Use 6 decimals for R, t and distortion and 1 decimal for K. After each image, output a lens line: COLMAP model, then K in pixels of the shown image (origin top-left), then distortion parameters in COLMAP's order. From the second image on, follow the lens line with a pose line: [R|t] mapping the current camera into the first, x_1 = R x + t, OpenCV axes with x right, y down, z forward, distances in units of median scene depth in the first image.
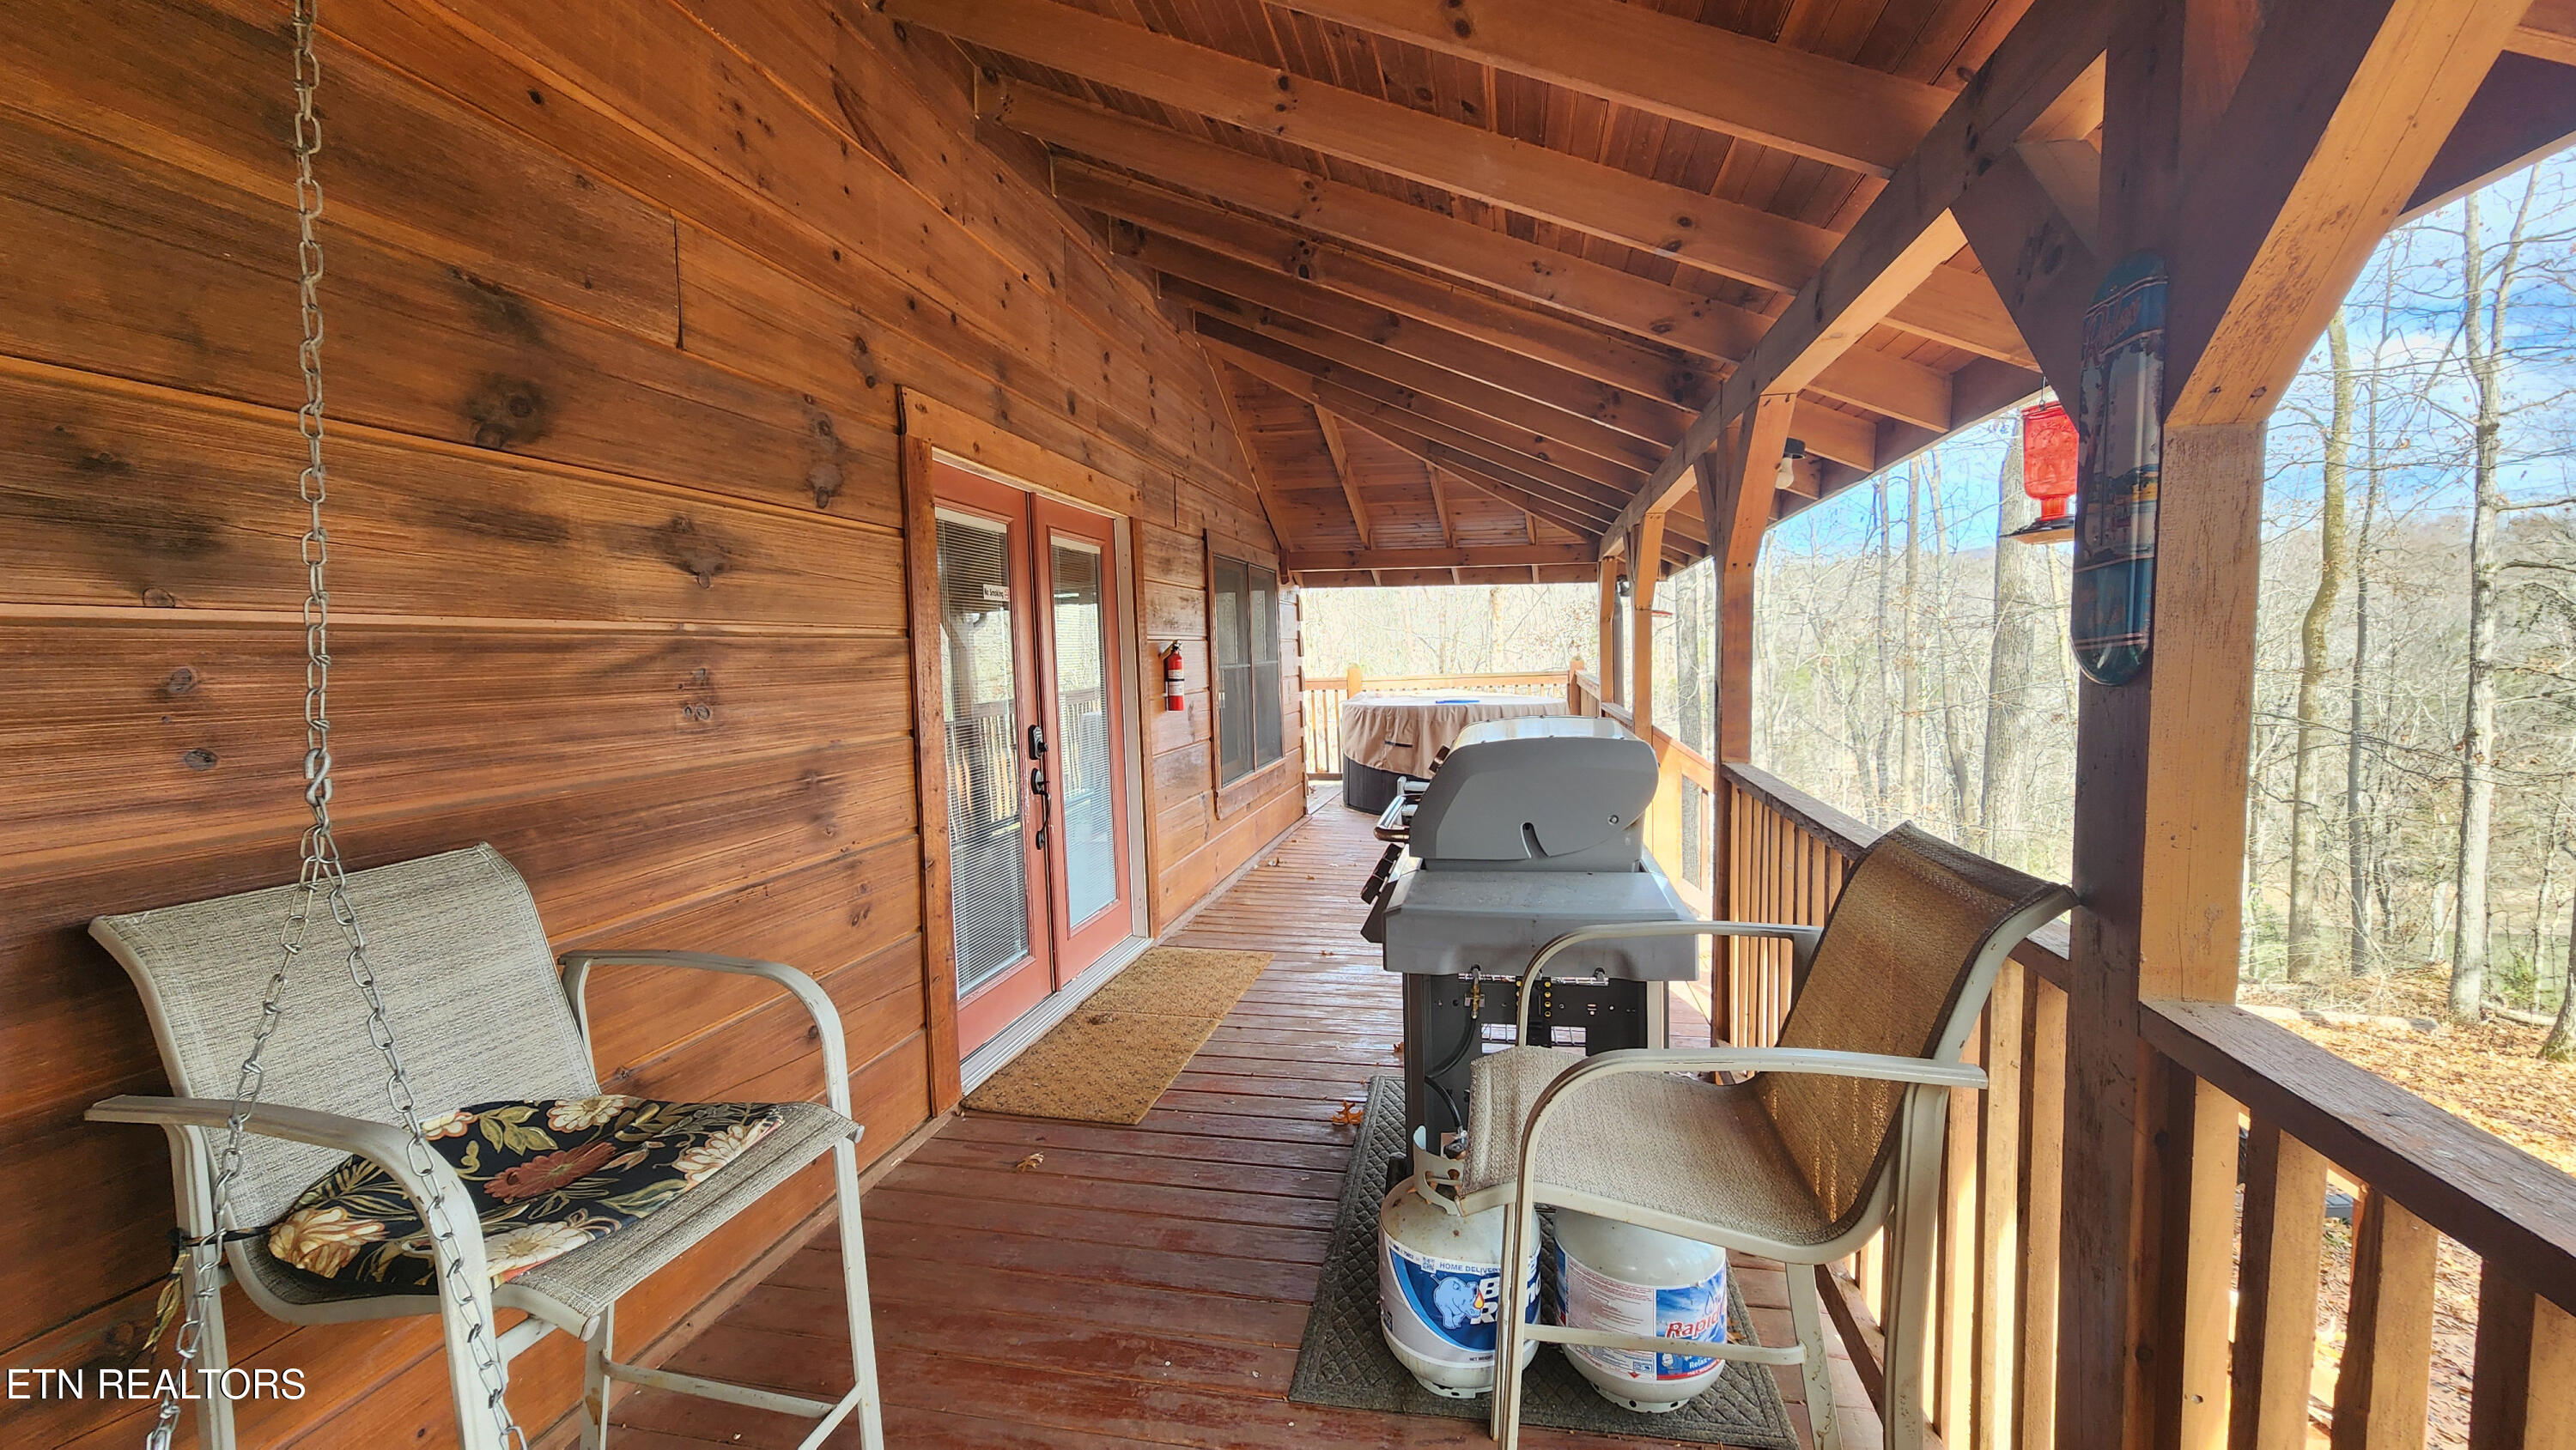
lens RADIAL K [[1067.0, 0, 1279.0], [0, 1067.0, 731.6], [0, 0, 1]] dist [-0.002215, -0.000045]
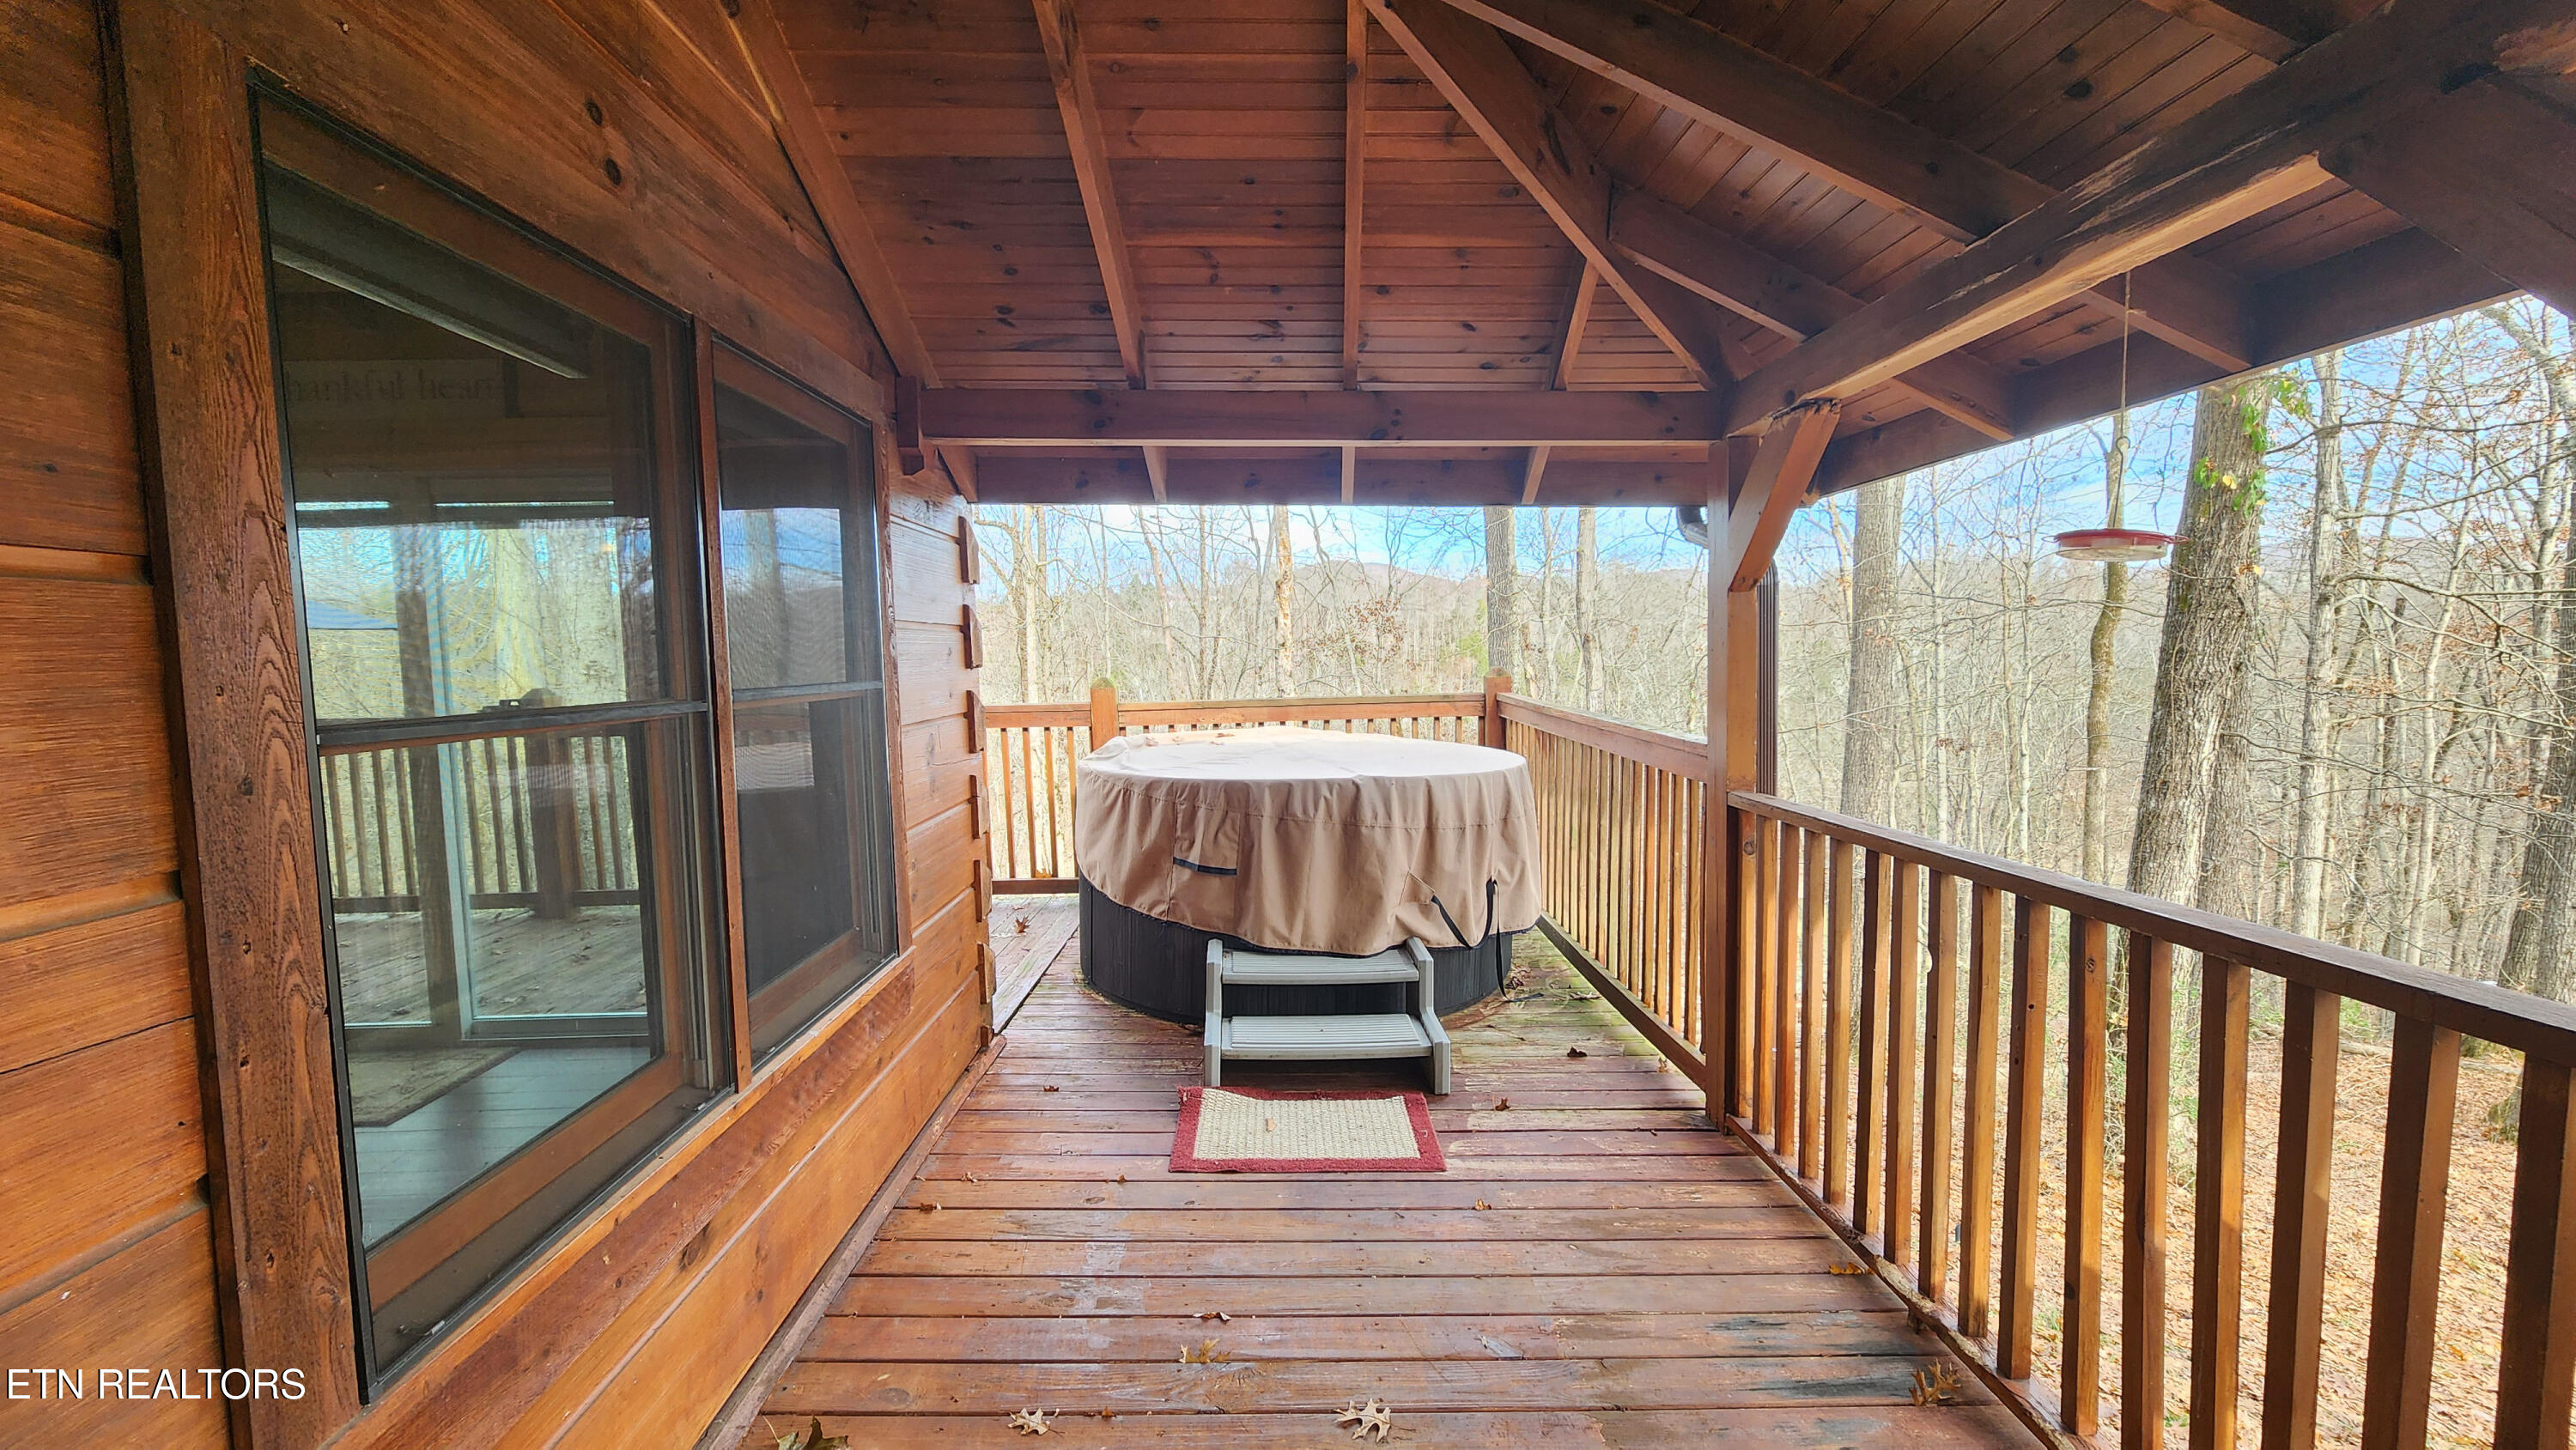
lens RADIAL K [[1067.0, 0, 1286.2], [0, 1067.0, 729.5], [0, 0, 1]] dist [-0.002215, -0.000045]
pose [[0.970860, -0.004759, 0.239601, 0.039669], [0.006180, 0.999967, -0.005179, -0.043203], [-0.239568, 0.006509, 0.970858, 0.571702]]
